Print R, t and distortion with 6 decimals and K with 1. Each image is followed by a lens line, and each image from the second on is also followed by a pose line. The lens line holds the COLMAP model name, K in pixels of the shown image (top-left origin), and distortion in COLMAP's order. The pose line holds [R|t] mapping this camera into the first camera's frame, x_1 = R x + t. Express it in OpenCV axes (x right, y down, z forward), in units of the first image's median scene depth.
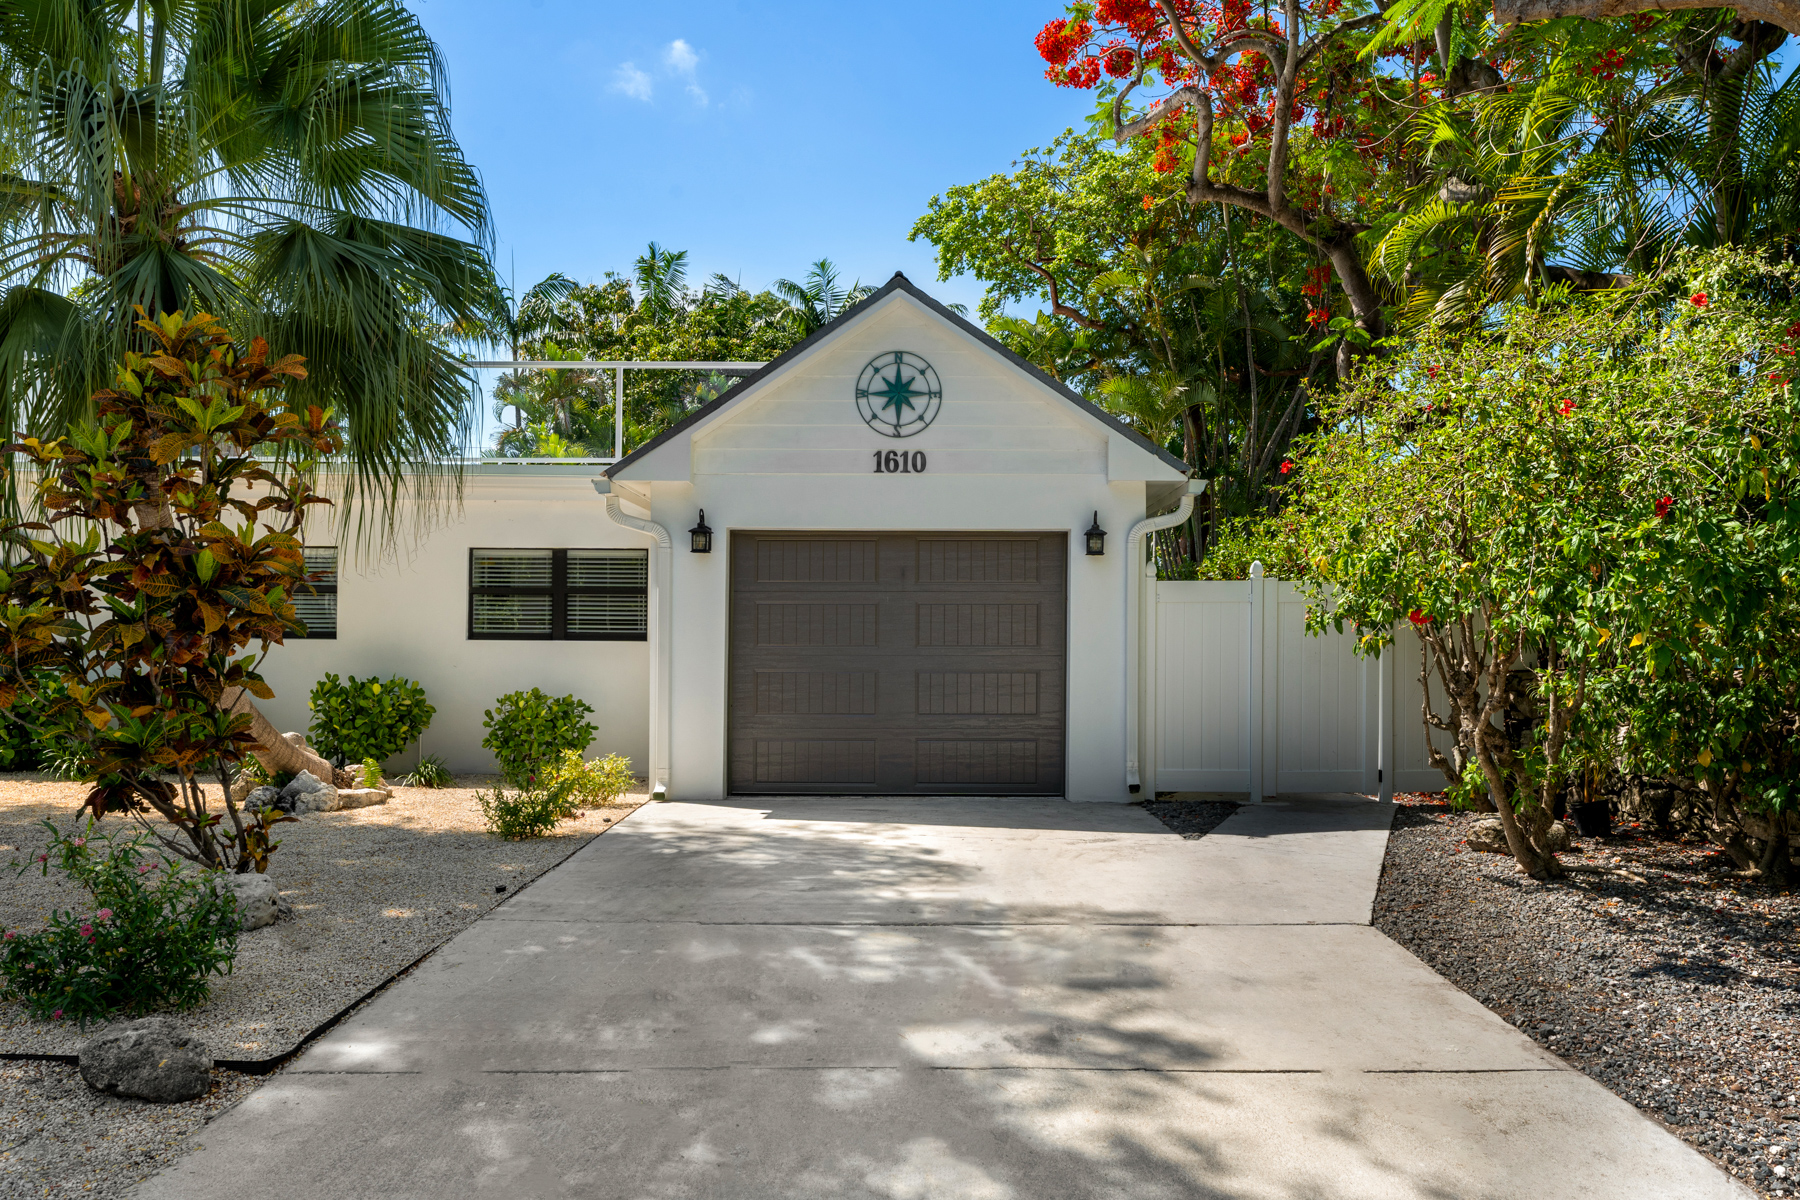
lens RADIAL K [[1275.0, 0, 899.4], [0, 1275.0, 590.8], [0, 0, 1]] dist [0.009995, 0.003783]
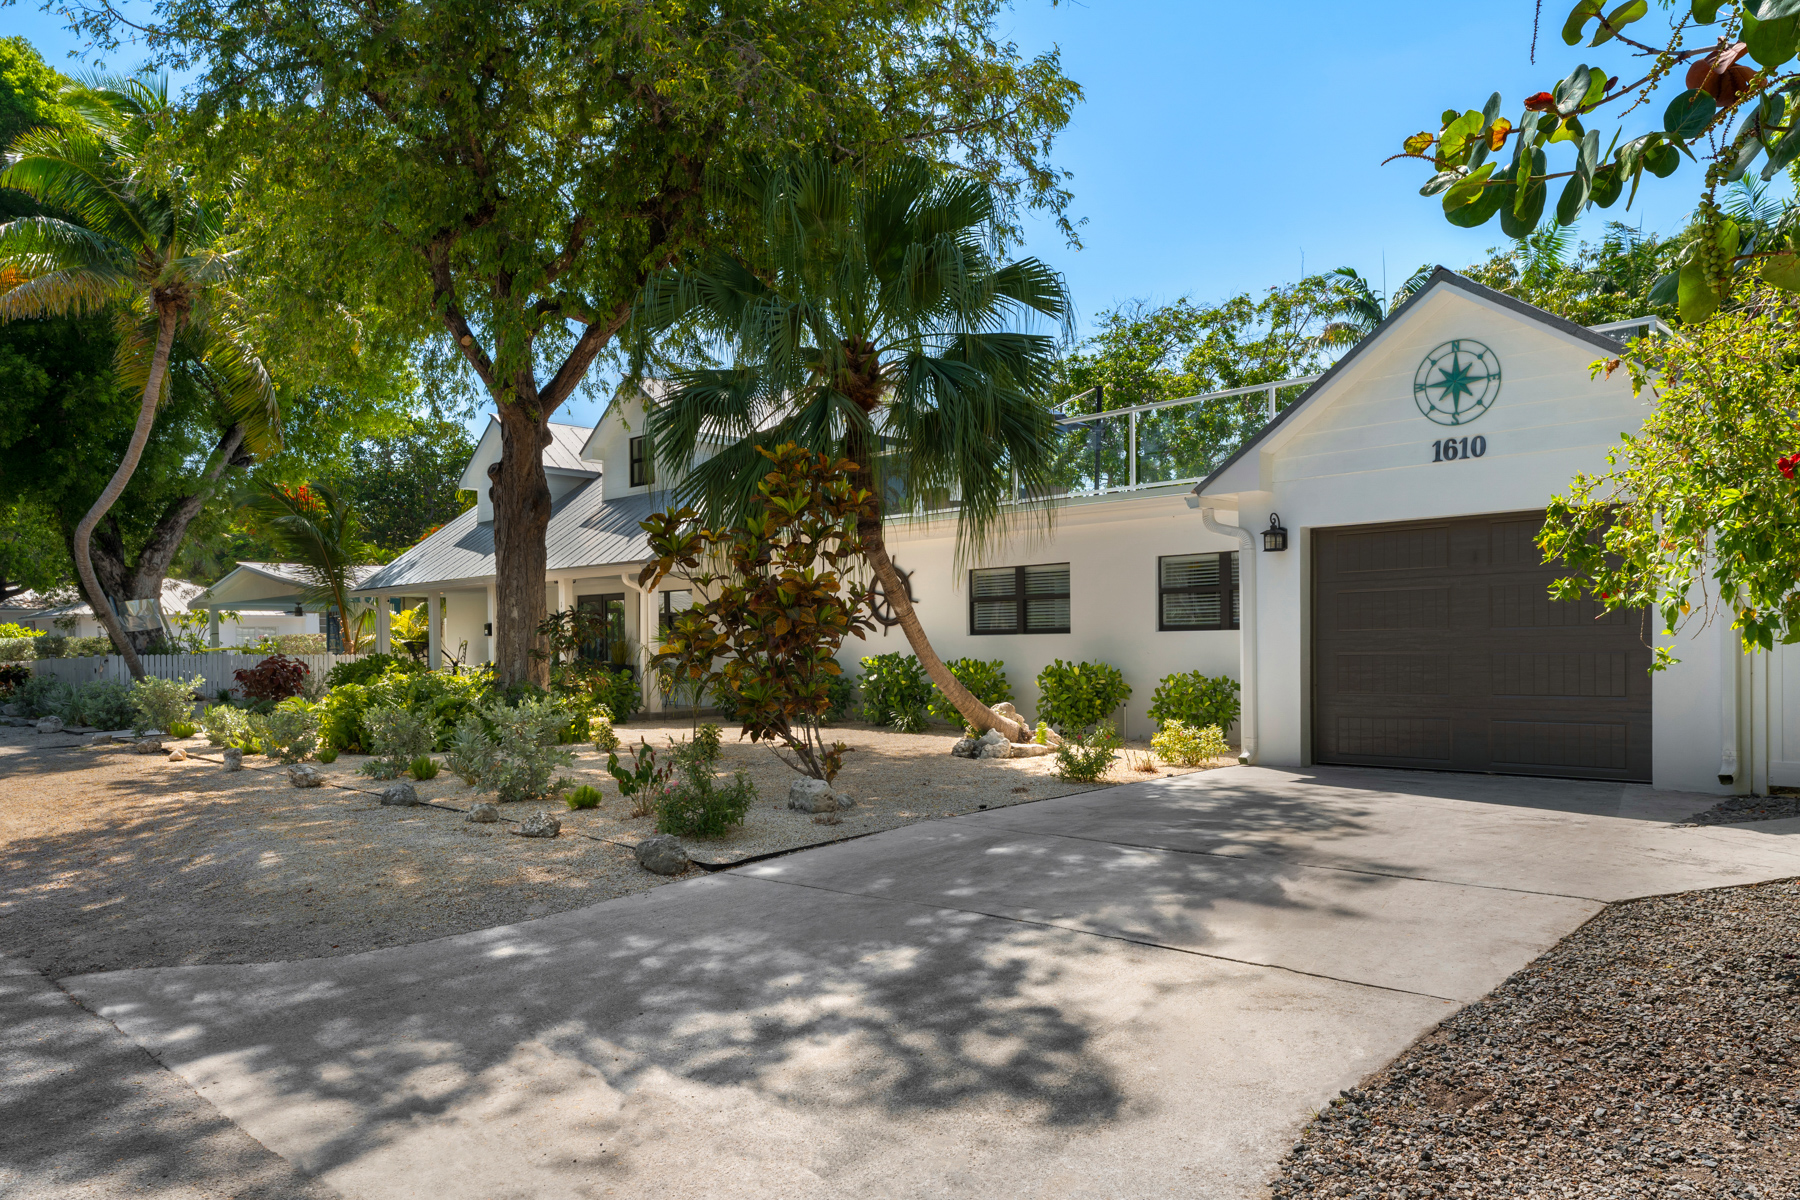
lens RADIAL K [[1275.0, 0, 901.8], [0, 1275.0, 603.8], [0, 0, 1]] dist [0.009995, 0.003783]
pose [[0.706658, -0.040015, -0.706423, 0.404973], [0.052783, 0.998599, -0.003764, 0.003798], [0.705584, -0.034627, 0.707780, -0.047472]]
